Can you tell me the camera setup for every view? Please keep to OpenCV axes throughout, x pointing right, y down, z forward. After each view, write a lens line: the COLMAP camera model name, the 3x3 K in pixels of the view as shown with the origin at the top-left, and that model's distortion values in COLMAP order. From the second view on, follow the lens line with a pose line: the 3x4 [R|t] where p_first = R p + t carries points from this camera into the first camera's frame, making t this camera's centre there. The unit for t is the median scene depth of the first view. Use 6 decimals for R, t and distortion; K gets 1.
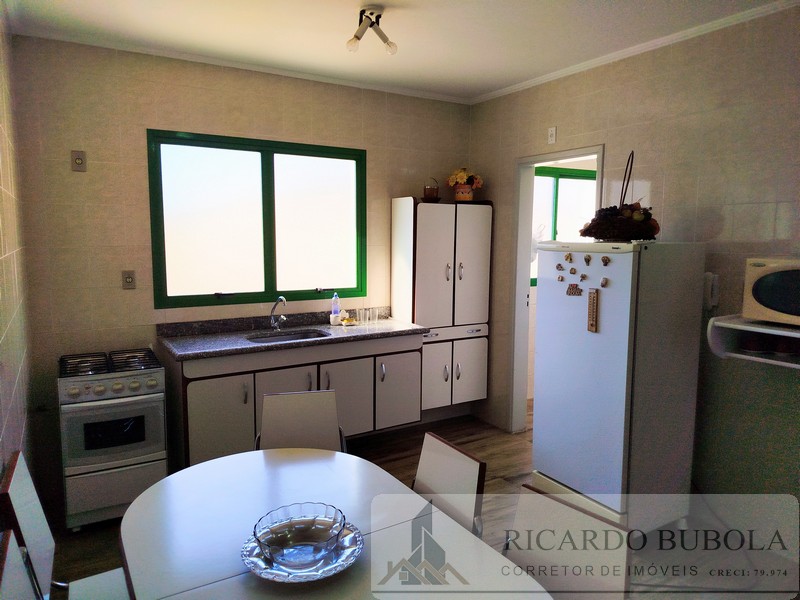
lens RADIAL K [[551.0, 0, 401.2], [0, 551.0, 296.2], [0, 0, 1]] dist [0.095254, -0.114363]
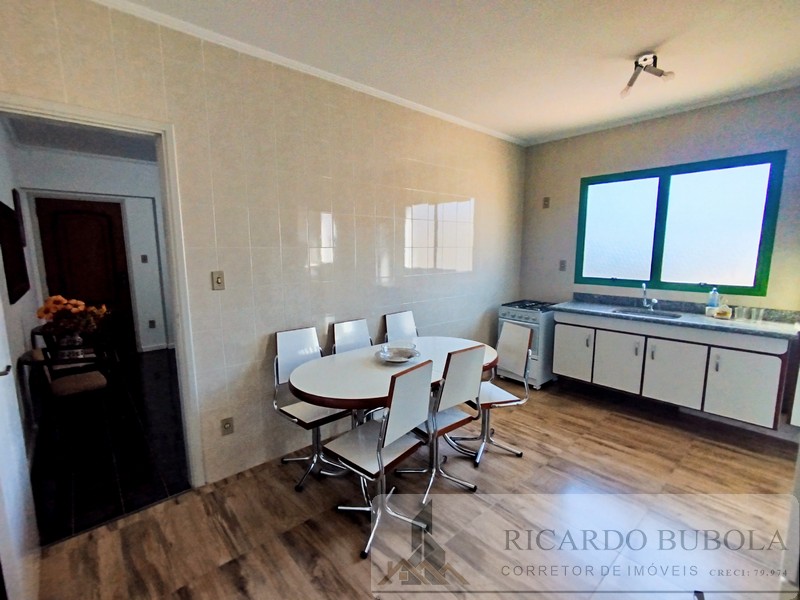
lens RADIAL K [[368.6, 0, 402.9], [0, 368.6, 300.3], [0, 0, 1]] dist [-0.010393, 0.007492]
pose [[0.182913, 0.132287, -0.974188, 0.558445], [-0.110288, 0.987412, 0.113375, 0.003563], [0.976923, 0.086704, 0.195200, 0.259815]]
